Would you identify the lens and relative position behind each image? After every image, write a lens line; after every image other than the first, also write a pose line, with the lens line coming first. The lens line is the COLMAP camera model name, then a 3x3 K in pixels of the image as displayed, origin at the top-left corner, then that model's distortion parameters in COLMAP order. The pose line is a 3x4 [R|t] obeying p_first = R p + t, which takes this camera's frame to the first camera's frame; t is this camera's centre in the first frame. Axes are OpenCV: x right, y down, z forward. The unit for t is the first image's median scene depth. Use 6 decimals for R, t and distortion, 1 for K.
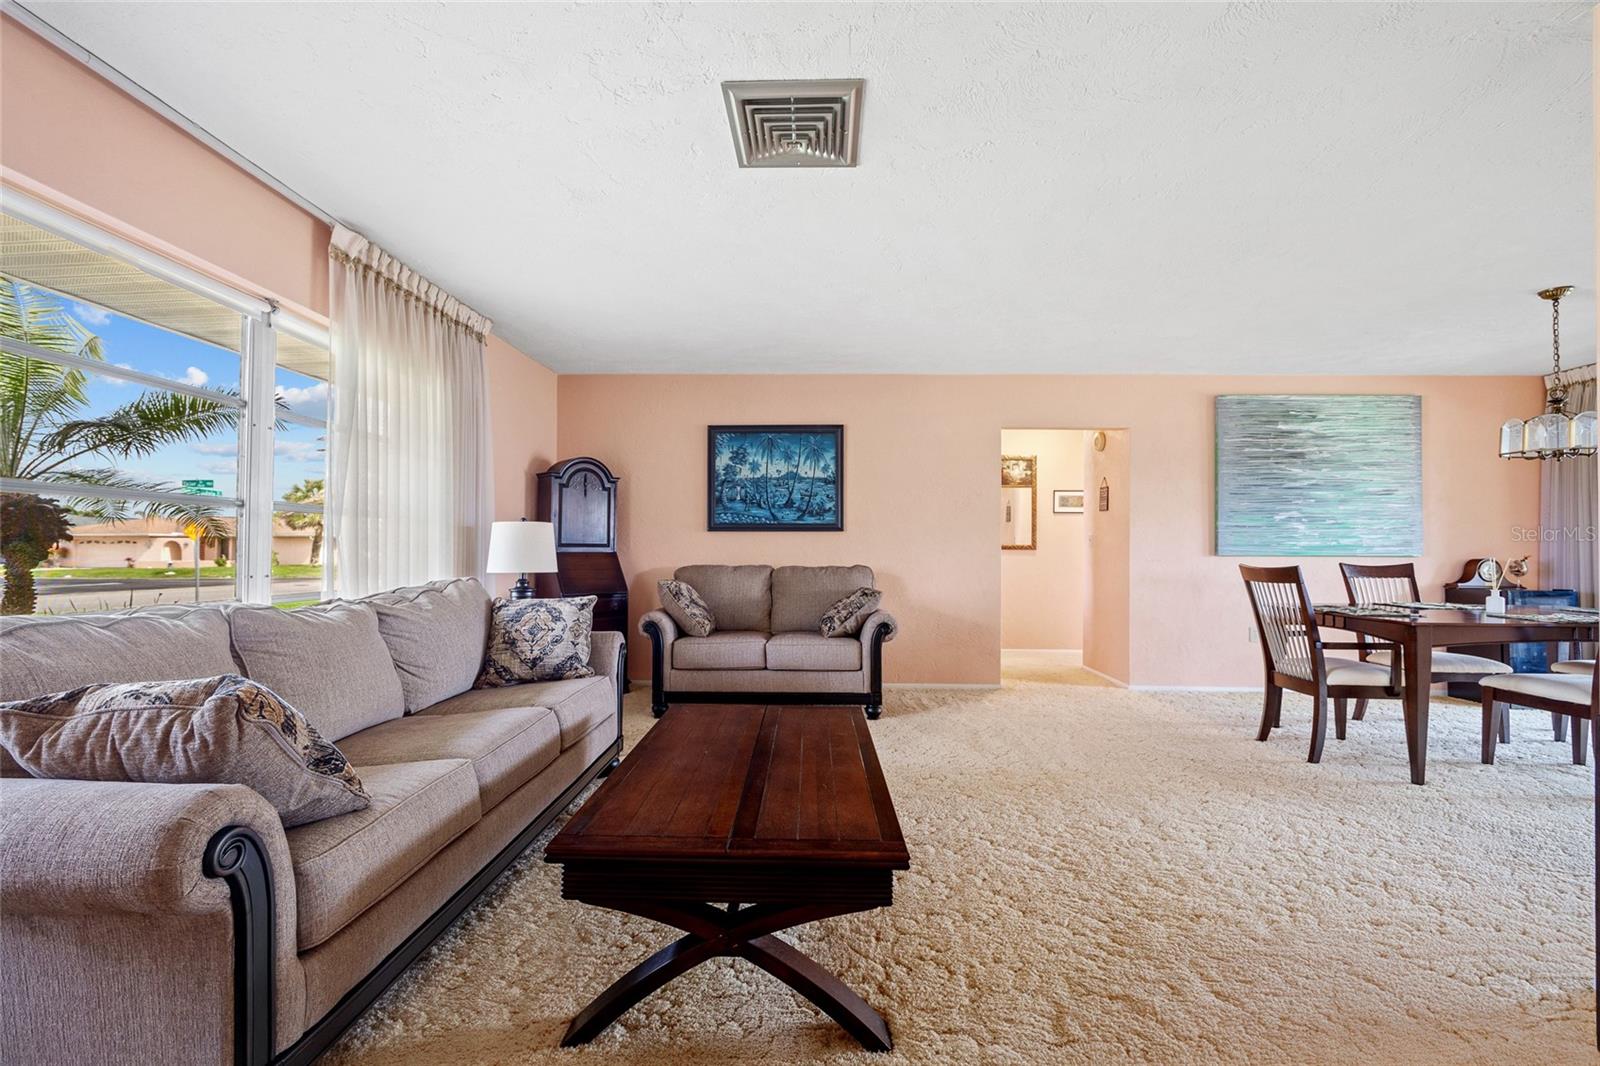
lens RADIAL K [[640.5, 0, 801.5], [0, 640.5, 537.6], [0, 0, 1]] dist [-0.000663, -0.000403]
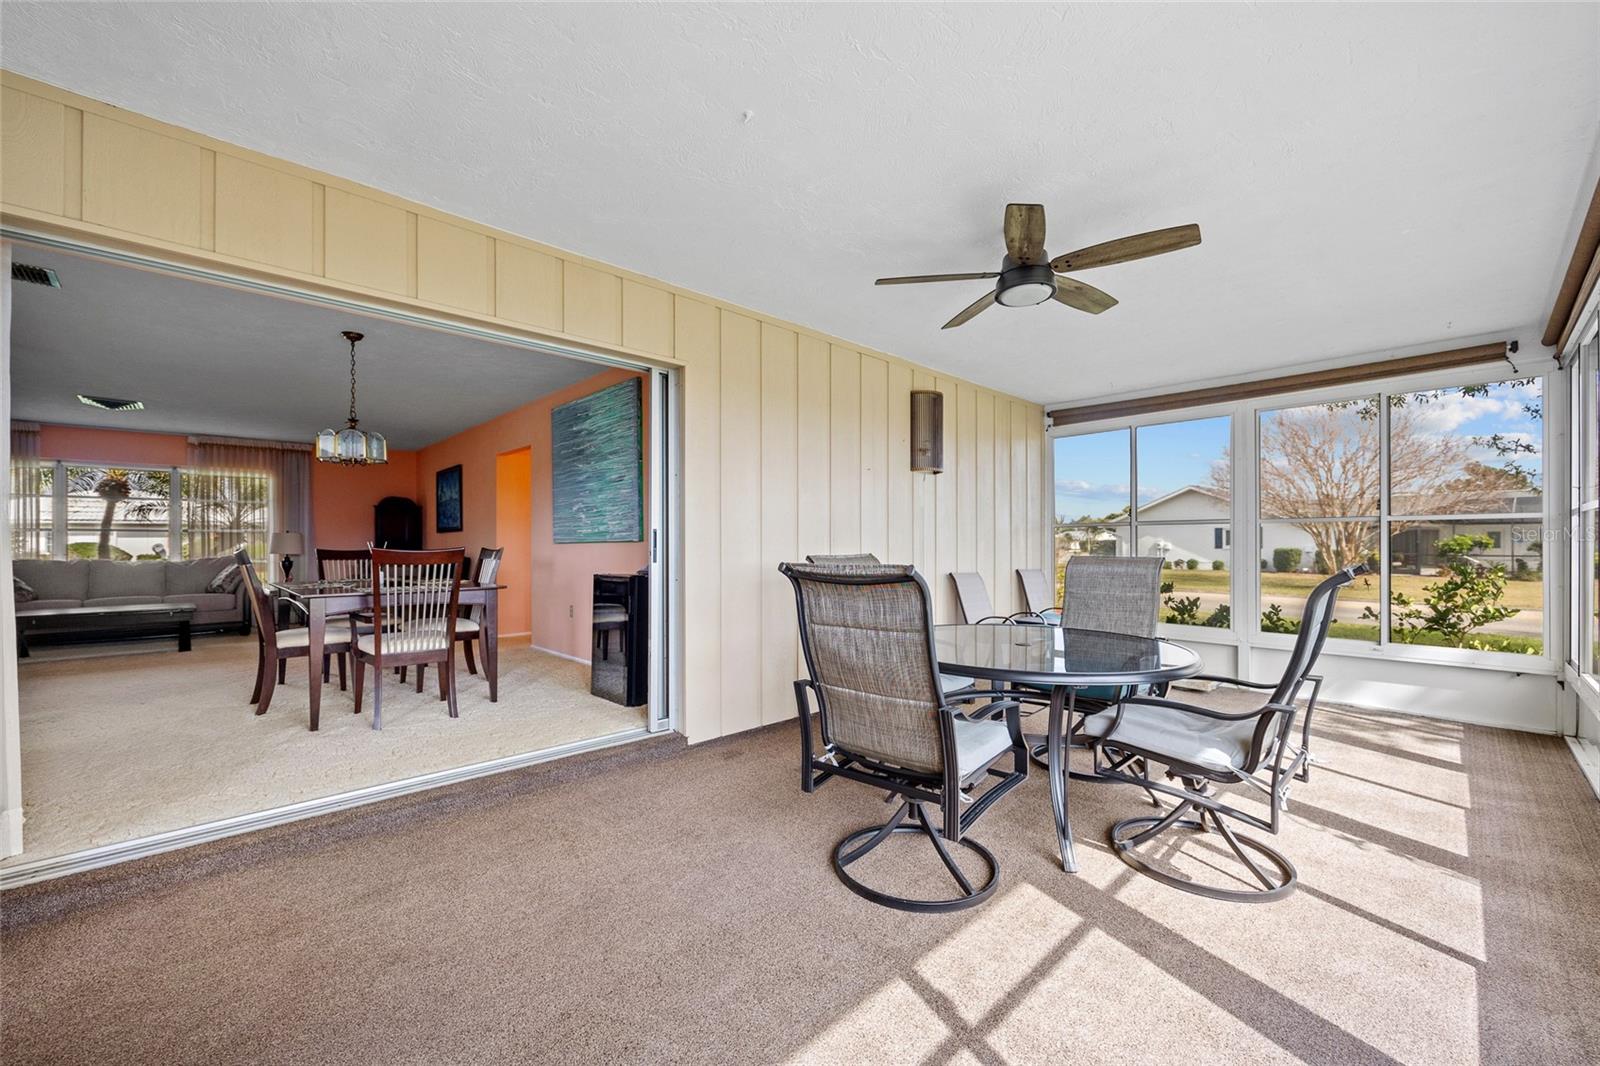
lens RADIAL K [[640.5, 0, 806.4], [0, 640.5, 545.8], [0, 0, 1]] dist [-0.000663, -0.000403]
pose [[0.714476, -0.010693, -0.699578, 2.083587], [0.021226, 0.999754, 0.006397, 0.040409], [0.699338, -0.019419, 0.714527, 0.540218]]
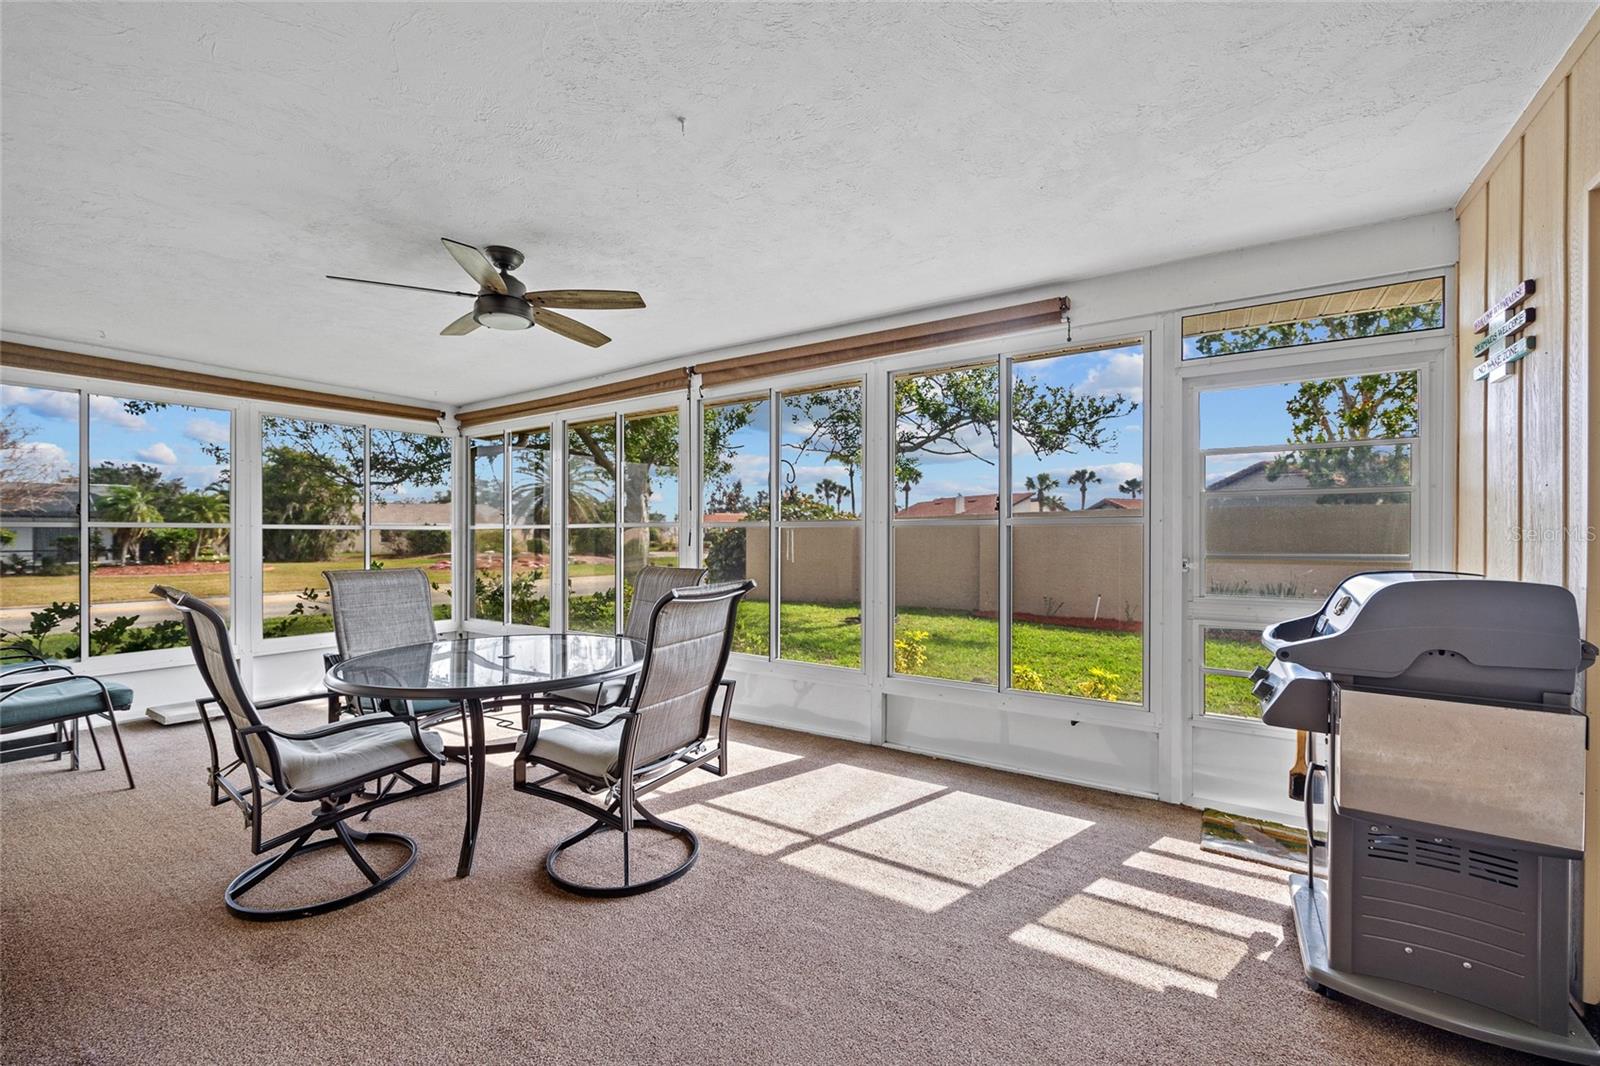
lens RADIAL K [[635.4, 0, 799.2], [0, 635.4, 530.4], [0, 0, 1]] dist [-0.001669, -0.000049]
pose [[0.521546, -0.001944, 0.853221, 1.371069], [-0.010562, 0.999906, 0.008735, 0.006686], [-0.853158, -0.013568, 0.521476, 0.544145]]
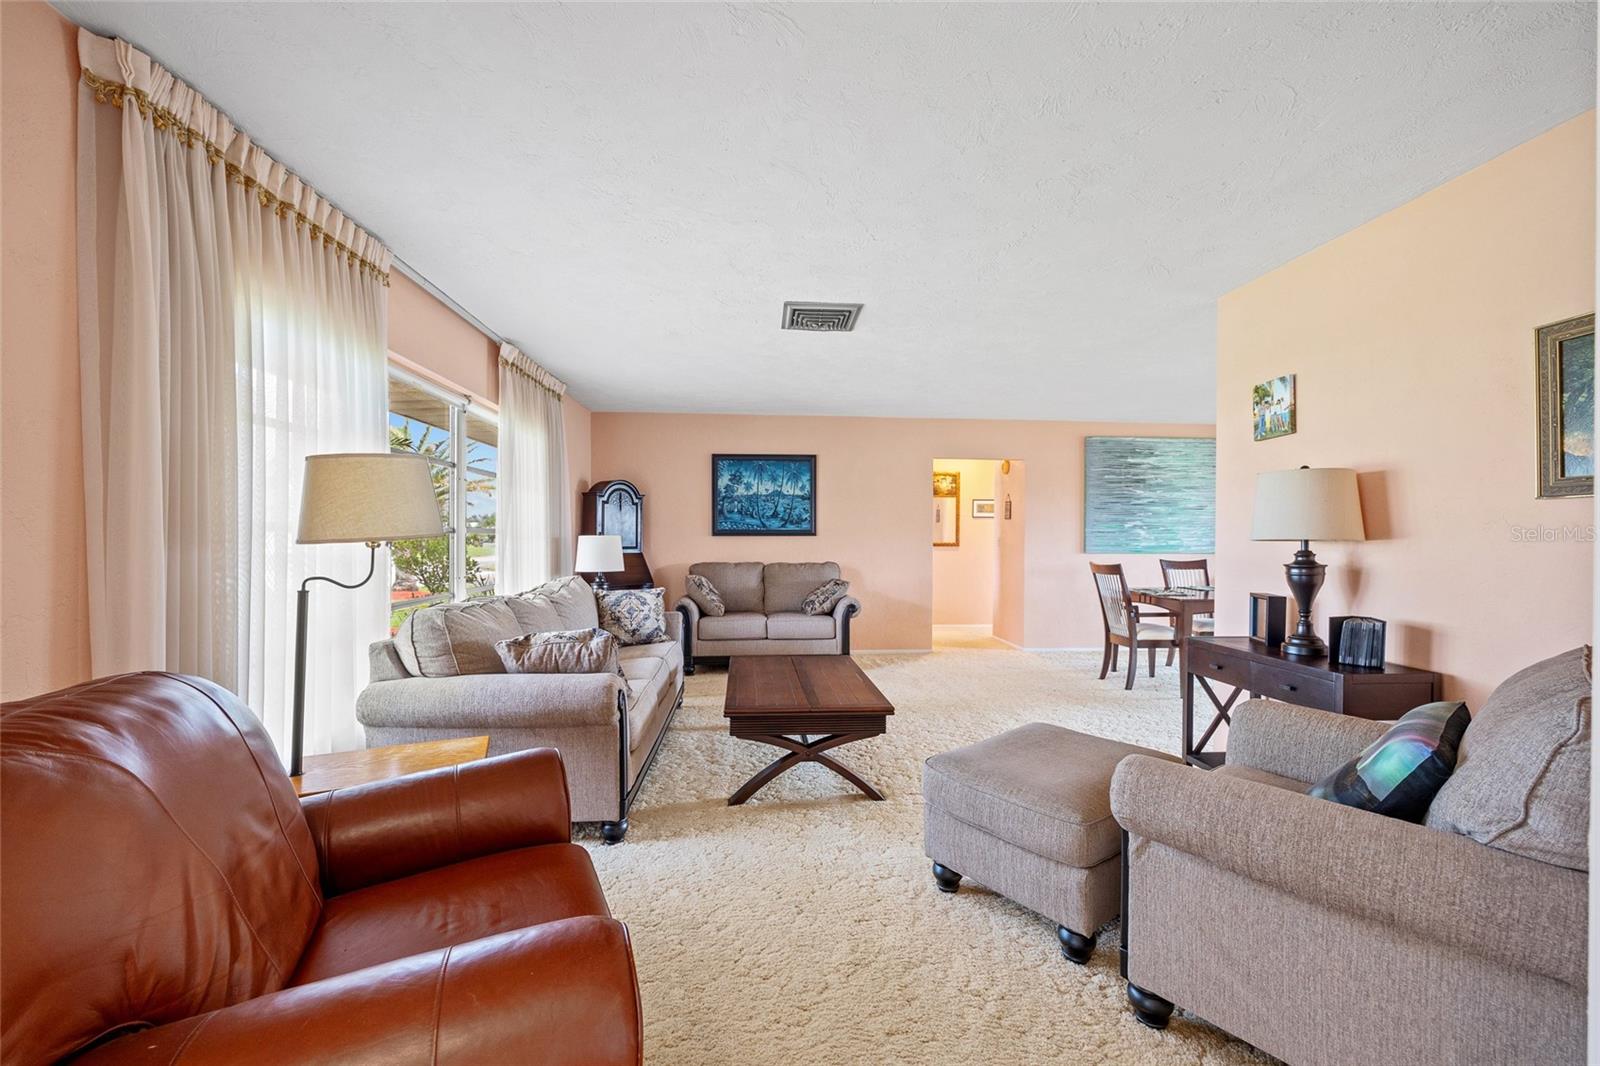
lens RADIAL K [[640.5, 0, 801.8], [0, 640.5, 536.2], [0, 0, 1]] dist [-0.000663, -0.000403]
pose [[0.994607, -0.001854, 0.103699, -0.116098], [-0.000130, 0.999817, 0.019121, -0.039818], [-0.103716, -0.019031, 0.994425, -0.352200]]
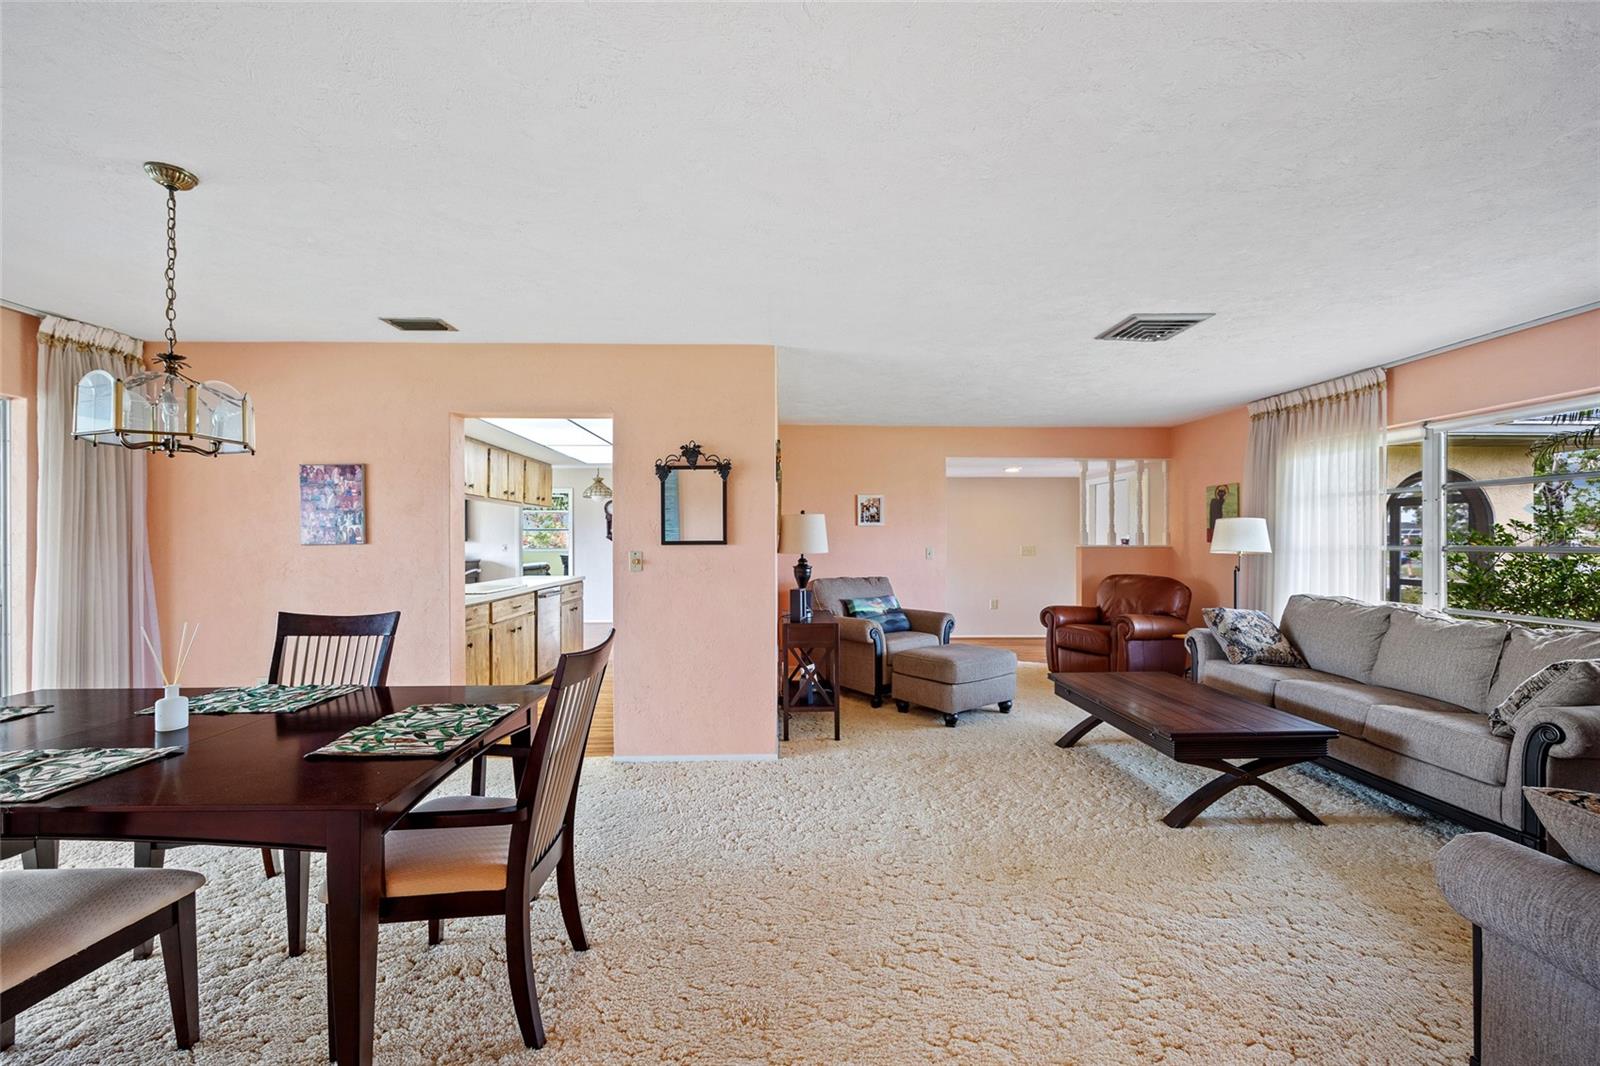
lens RADIAL K [[640.5, 0, 794.2], [0, 640.5, 540.0], [0, 0, 1]] dist [-0.000663, -0.000403]
pose [[-0.998050, -0.006776, -0.062043, 0.493440], [-0.005559, 0.999789, -0.019768, -0.022265], [0.062164, -0.019384, -0.997878, 1.231971]]
